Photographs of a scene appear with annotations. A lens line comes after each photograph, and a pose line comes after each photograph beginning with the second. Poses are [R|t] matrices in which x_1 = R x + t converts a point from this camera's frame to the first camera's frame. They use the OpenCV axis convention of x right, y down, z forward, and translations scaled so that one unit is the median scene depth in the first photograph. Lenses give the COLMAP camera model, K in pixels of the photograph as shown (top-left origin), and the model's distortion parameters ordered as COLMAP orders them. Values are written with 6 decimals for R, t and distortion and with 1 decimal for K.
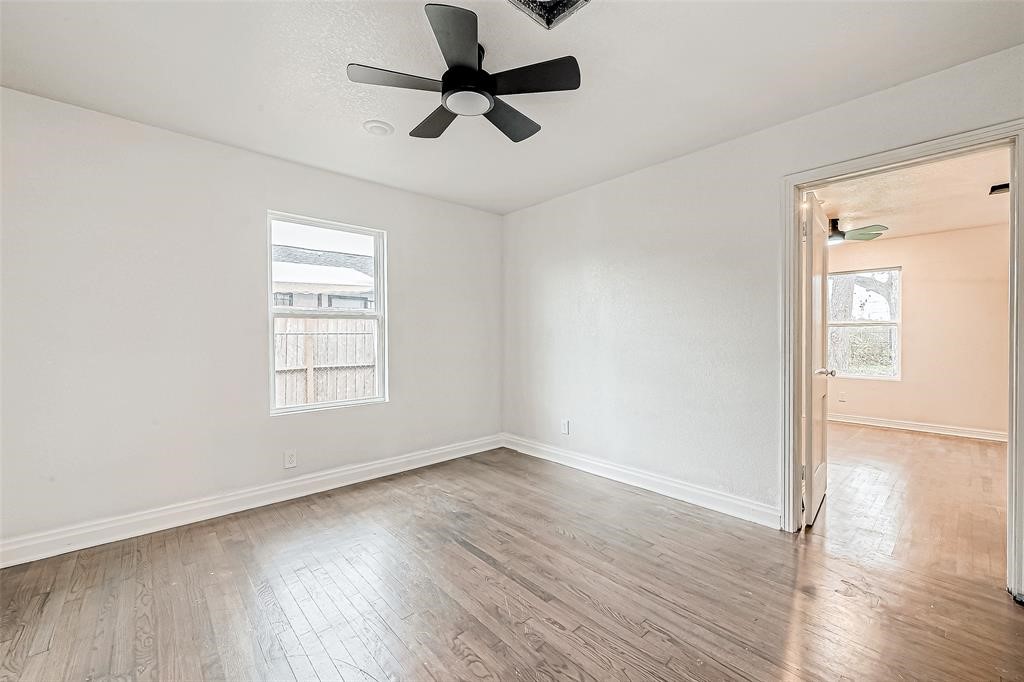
lens RADIAL K [[409.6, 0, 513.7], [0, 409.6, 335.5], [0, 0, 1]] dist [0.001097, -0.000129]
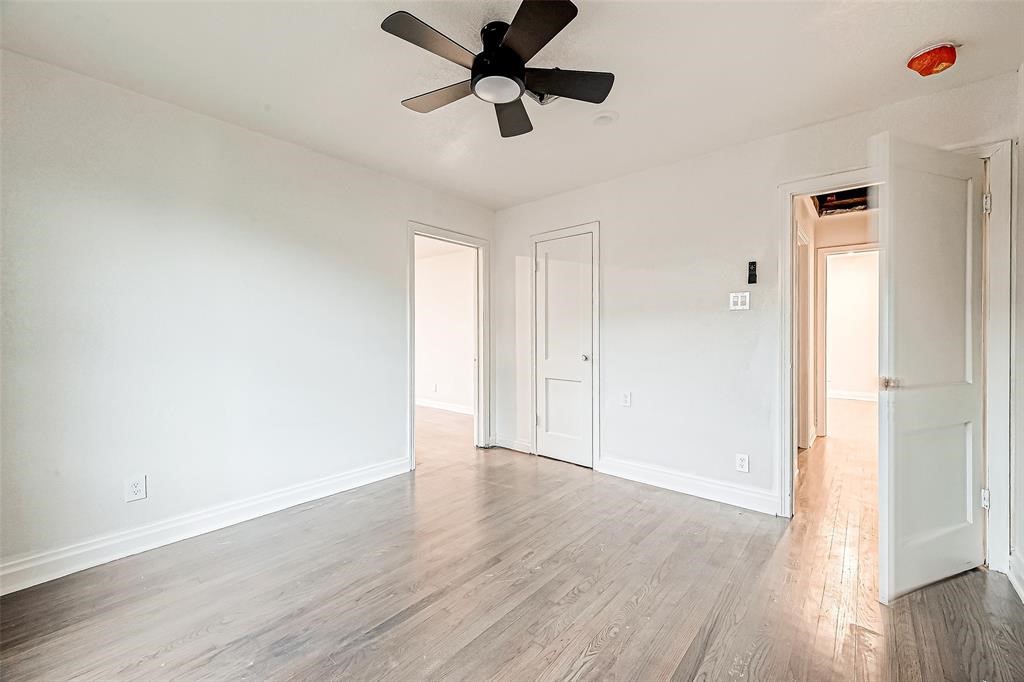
lens RADIAL K [[409.6, 0, 513.7], [0, 409.6, 335.5], [0, 0, 1]] dist [0.001097, -0.000129]
pose [[-0.119695, -0.000828, 0.992810, -0.796901], [-0.000646, 1.000000, 0.000756, 0.003321], [-0.992811, -0.000551, -0.119695, 0.809384]]
